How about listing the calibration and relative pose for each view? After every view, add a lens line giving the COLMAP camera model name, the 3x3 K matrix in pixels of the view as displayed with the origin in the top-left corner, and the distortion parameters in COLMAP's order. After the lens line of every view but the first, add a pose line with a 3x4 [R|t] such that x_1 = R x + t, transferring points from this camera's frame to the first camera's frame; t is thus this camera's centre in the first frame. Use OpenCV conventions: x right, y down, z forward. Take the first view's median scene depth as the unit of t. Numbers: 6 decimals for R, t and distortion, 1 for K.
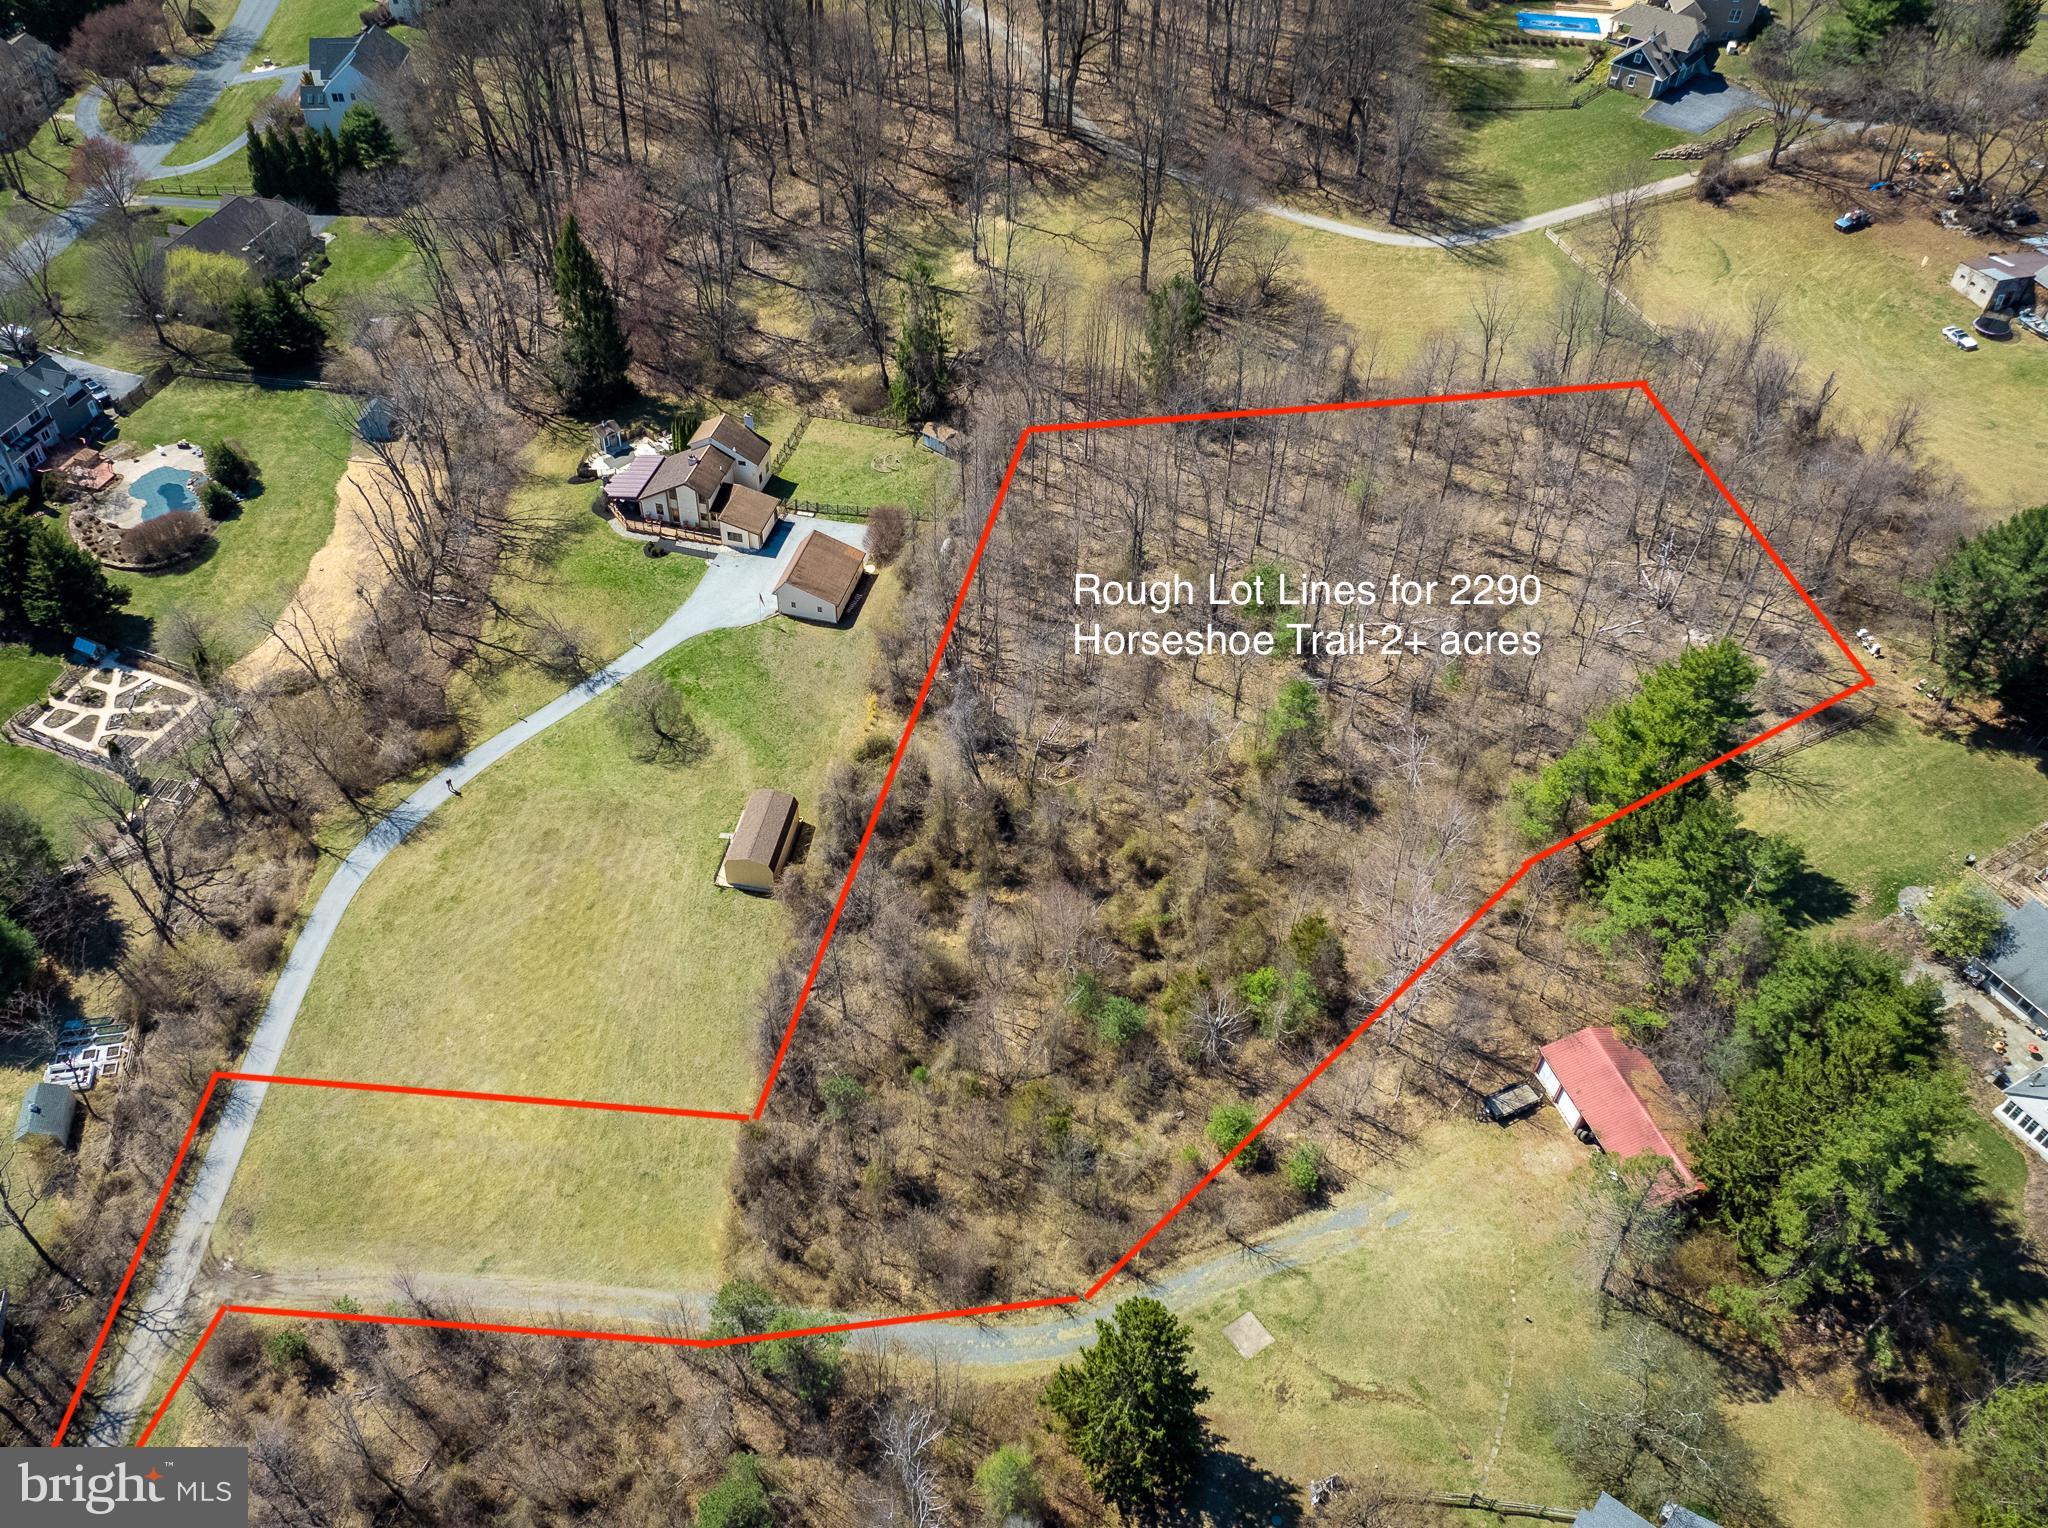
lens RADIAL K [[1585.8, 0, 932.8], [0, 1585.8, 836.2], [0, 0, 1]] dist [-0.033870, 0.003794]
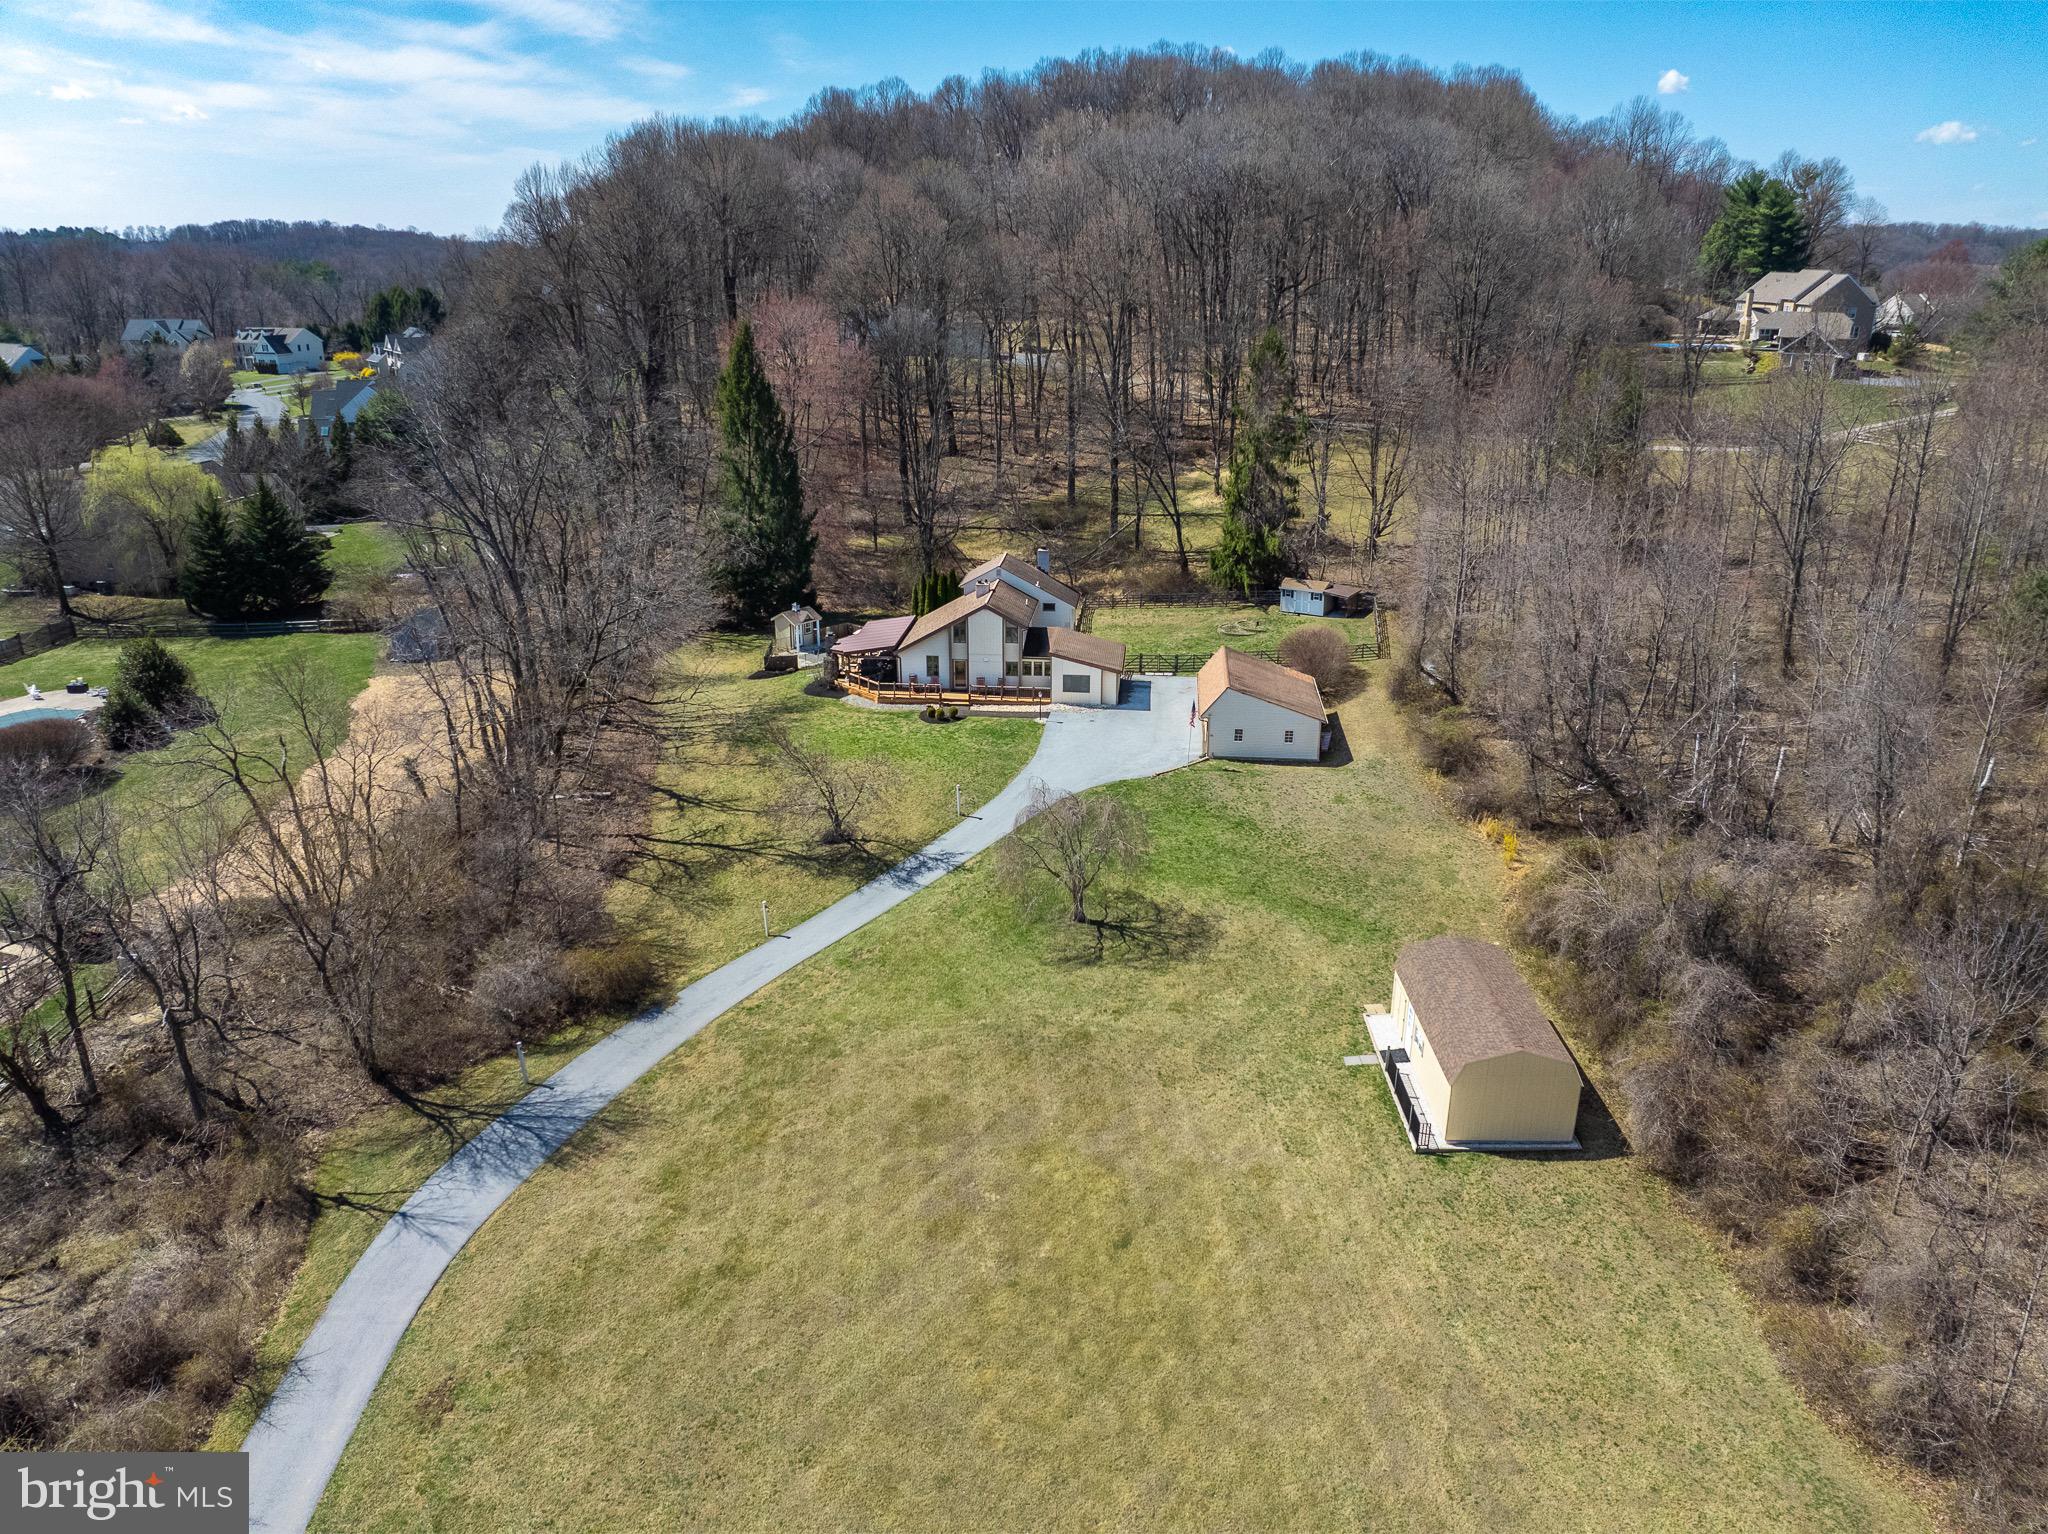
lens RADIAL K [[1449.5, 0, 1030.3], [0, 1449.5, 765.2], [0, 0, 1]] dist [-0.053968, 0.025632]
pose [[0.983969, -0.063546, 0.166633, -0.245656], [0.133212, 0.883122, -0.449833, 0.081035], [-0.118572, 0.464819, 0.877430, 0.573041]]
